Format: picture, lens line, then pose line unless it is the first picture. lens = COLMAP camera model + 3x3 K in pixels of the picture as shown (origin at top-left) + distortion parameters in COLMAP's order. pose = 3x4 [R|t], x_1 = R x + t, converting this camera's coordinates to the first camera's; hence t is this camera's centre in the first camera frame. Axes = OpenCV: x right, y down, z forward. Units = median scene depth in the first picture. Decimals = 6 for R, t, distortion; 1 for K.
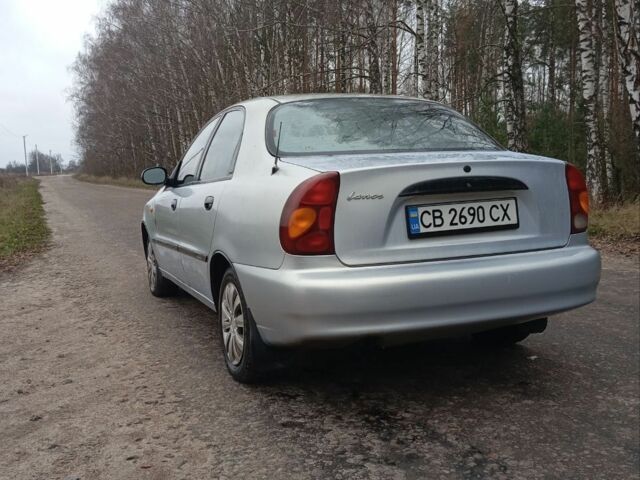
lens RADIAL K [[682.6, 0, 320.0], [0, 682.6, 240.0], [0, 0, 1]] dist [0.125326, -0.240736]
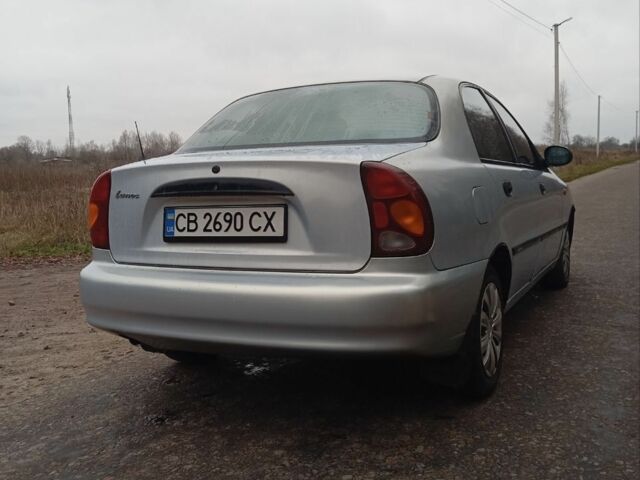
lens RADIAL K [[705.2, 0, 341.1], [0, 705.2, 237.9], [0, 0, 1]] dist [0.053319, -0.025566]
pose [[0.663491, 0.092532, -0.742440, 0.994889], [-0.064766, 0.995701, 0.066217, -0.085648], [0.745376, 0.004150, 0.666632, 0.509991]]
